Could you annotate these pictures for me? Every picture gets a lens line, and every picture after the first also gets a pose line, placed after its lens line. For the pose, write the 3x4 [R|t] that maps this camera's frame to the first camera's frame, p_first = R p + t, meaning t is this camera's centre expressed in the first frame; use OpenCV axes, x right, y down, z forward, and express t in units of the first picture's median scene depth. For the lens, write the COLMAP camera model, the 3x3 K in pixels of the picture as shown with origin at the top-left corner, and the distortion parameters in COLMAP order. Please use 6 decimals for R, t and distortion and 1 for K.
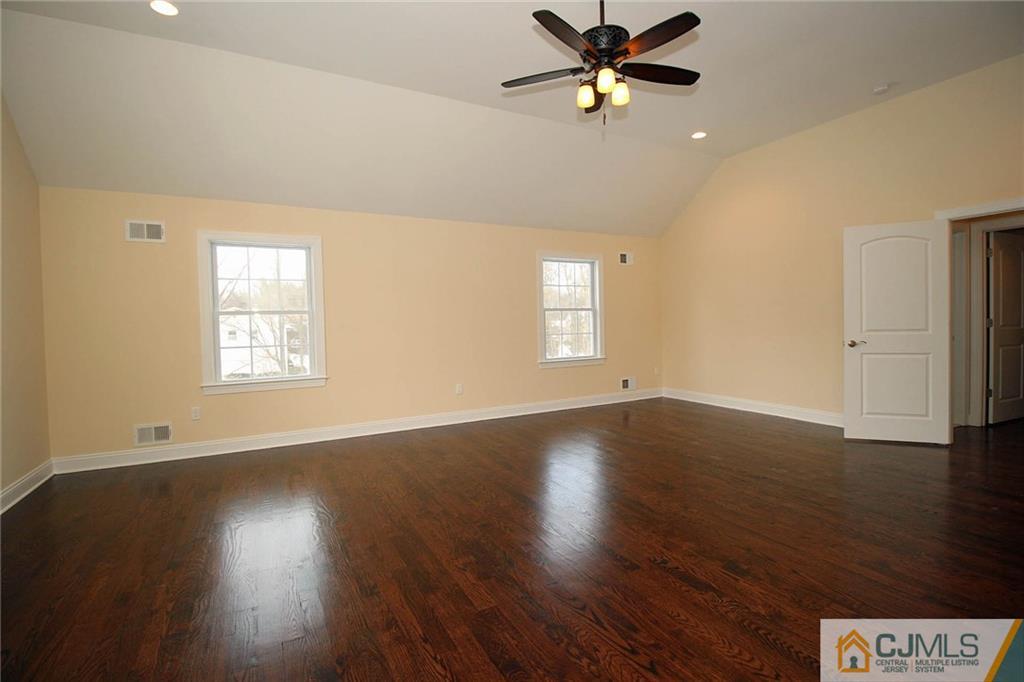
lens RADIAL K [[479.1, 0, 517.2], [0, 479.1, 336.0], [0, 0, 1]] dist [-0.005736, -0.003900]
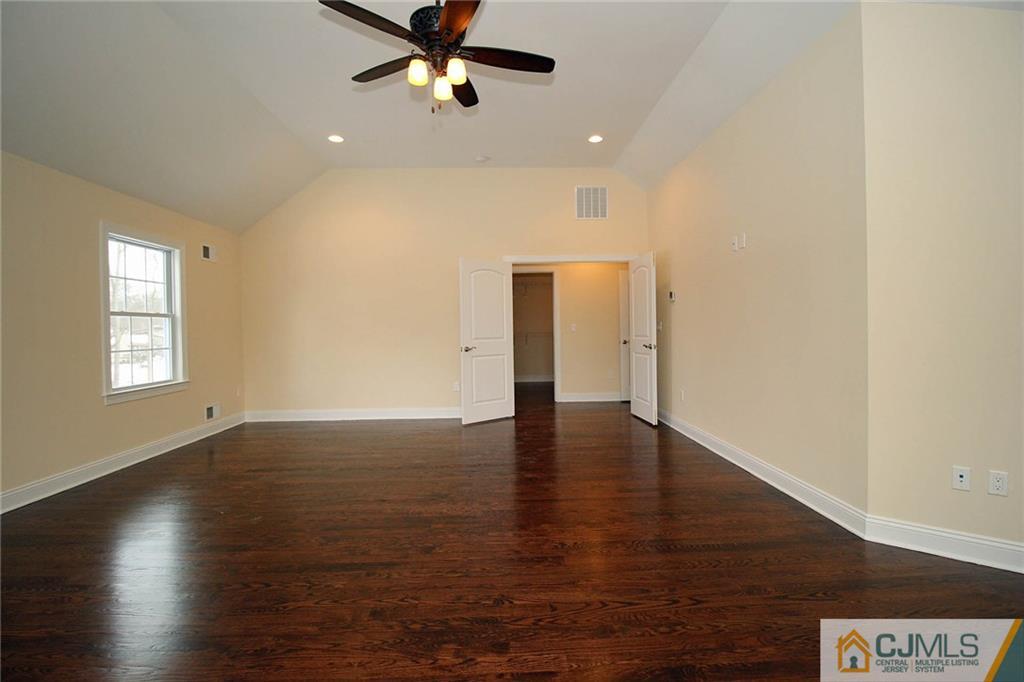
lens RADIAL K [[479.1, 0, 516.7], [0, 479.1, 332.1], [0, 0, 1]] dist [-0.005736, -0.003900]
pose [[0.444381, 0.005660, 0.895820, -0.274178], [0.031757, 0.999252, -0.022067, 0.002426], [-0.895275, 0.038255, 0.443869, 0.220982]]
